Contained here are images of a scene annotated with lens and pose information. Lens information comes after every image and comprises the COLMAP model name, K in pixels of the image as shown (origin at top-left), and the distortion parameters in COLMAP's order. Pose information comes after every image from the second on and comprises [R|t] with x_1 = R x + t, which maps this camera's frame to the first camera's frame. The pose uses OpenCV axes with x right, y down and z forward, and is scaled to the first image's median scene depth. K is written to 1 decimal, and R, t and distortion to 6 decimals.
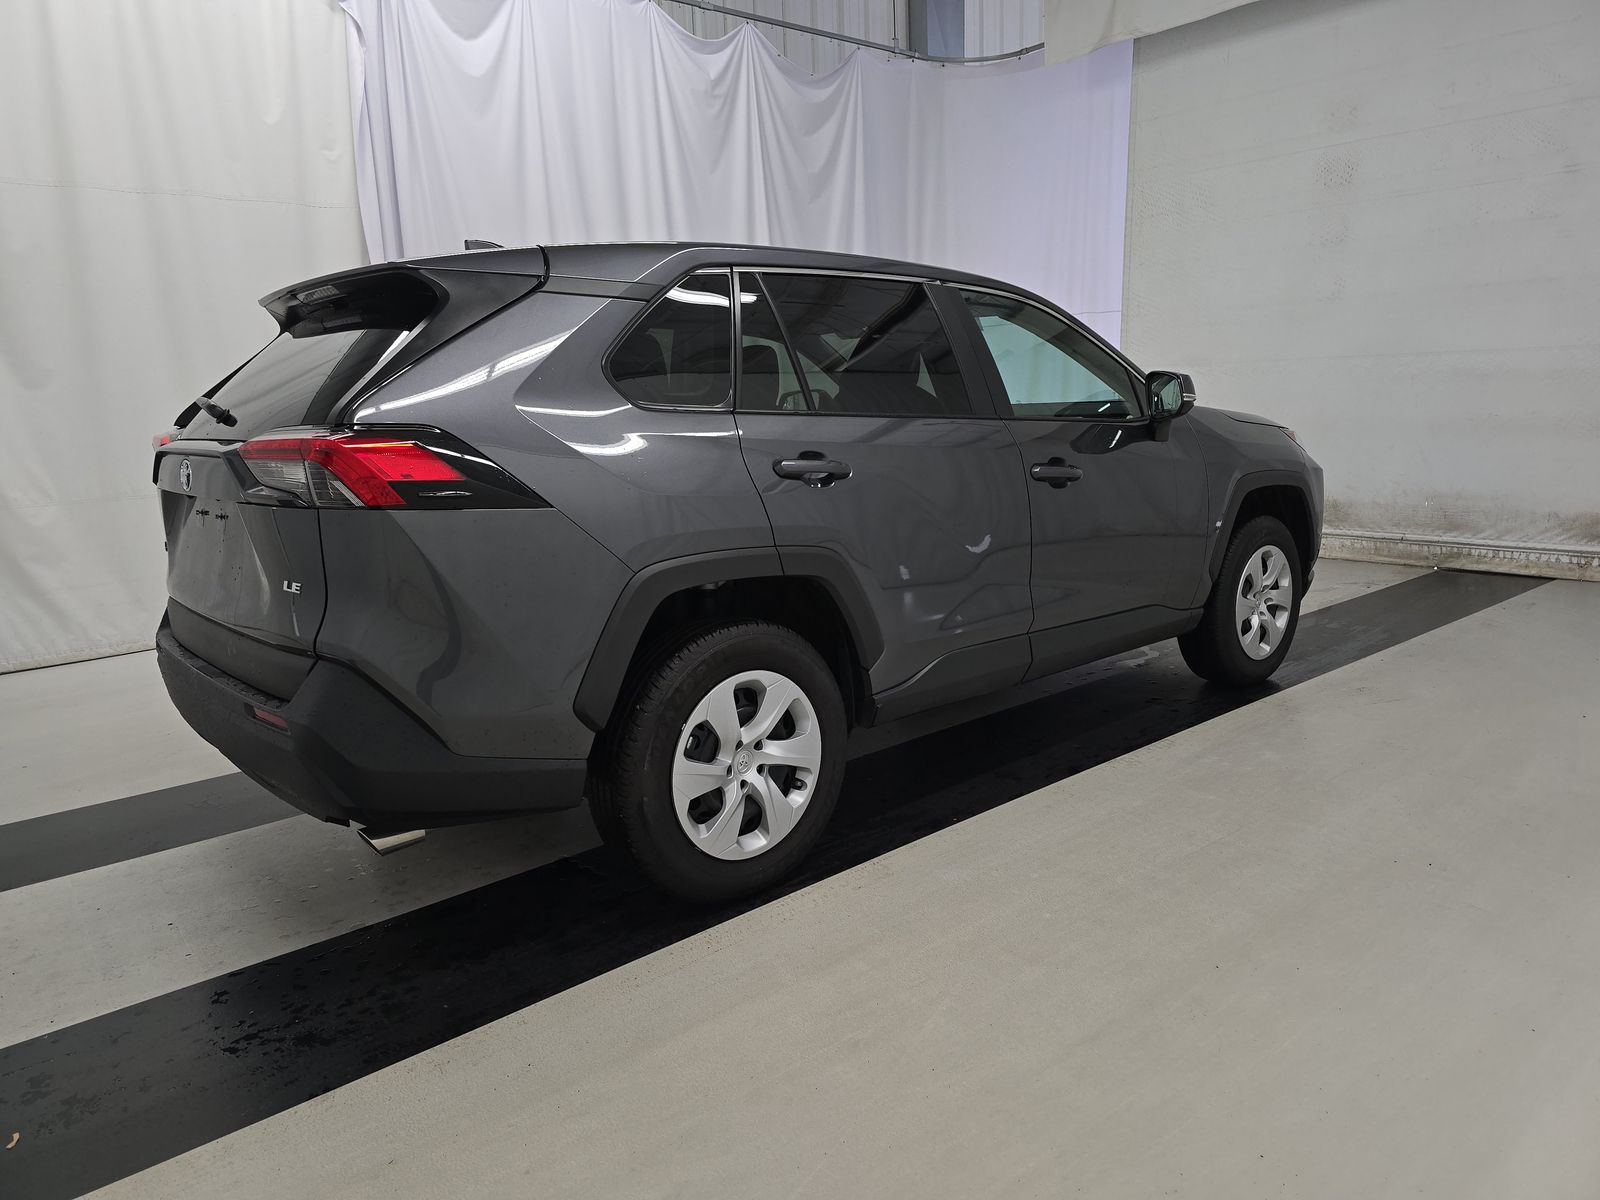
lens RADIAL K [[1080.0, 0, 809.7], [0, 1080.0, 602.2], [0, 0, 1]] dist [0.054148, -0.058470]
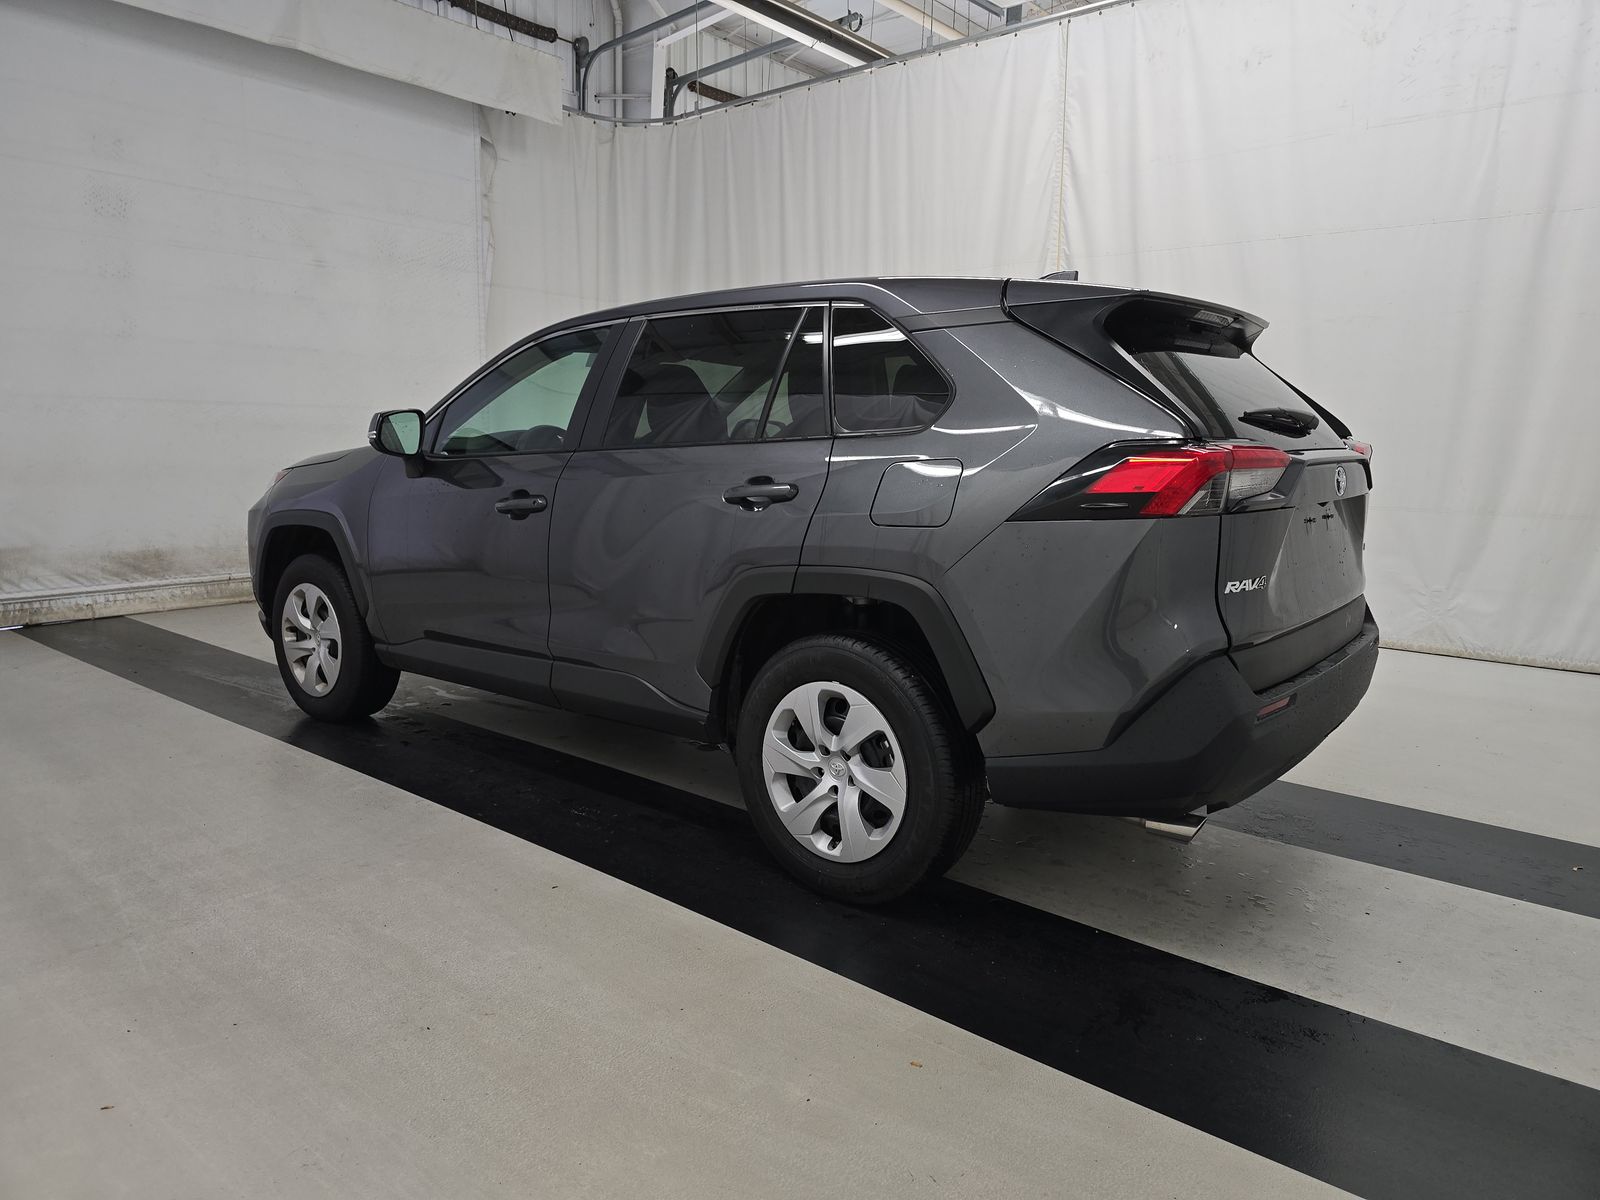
lens RADIAL K [[1040.2, 0, 830.5], [0, 1040.2, 596.3], [0, 0, 1]] dist [0.062978, -0.037234]
pose [[-0.165226, -0.118838, 0.979070, -0.609823], [0.180108, 0.972385, 0.148421, -0.099339], [-0.969671, 0.200861, -0.139259, 0.660614]]
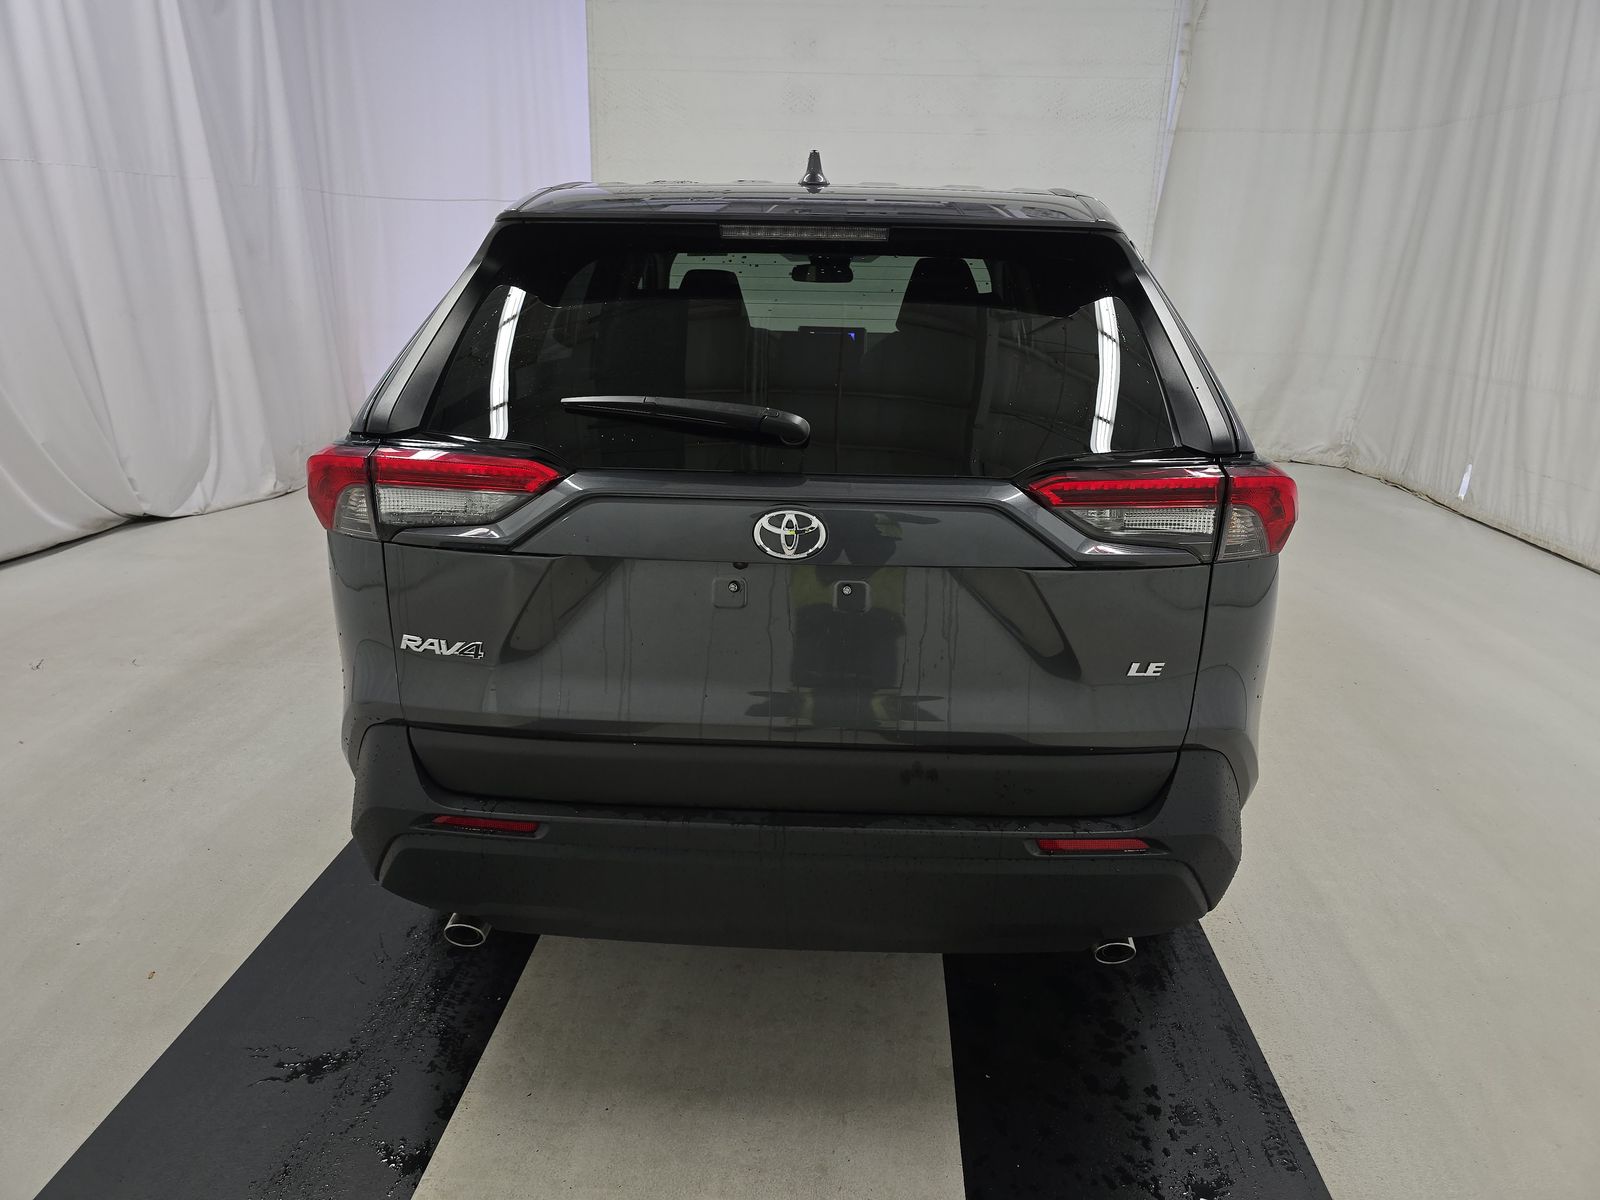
lens RADIAL K [[1080.0, 0, 809.7], [0, 1080.0, 602.2], [0, 0, 1]] dist [0.054148, -0.058470]
pose [[0.696358, -0.168542, 0.697624, -0.403734], [0.084700, 0.984541, 0.153313, -0.068349], [-0.712679, -0.047672, 0.699868, 0.222614]]
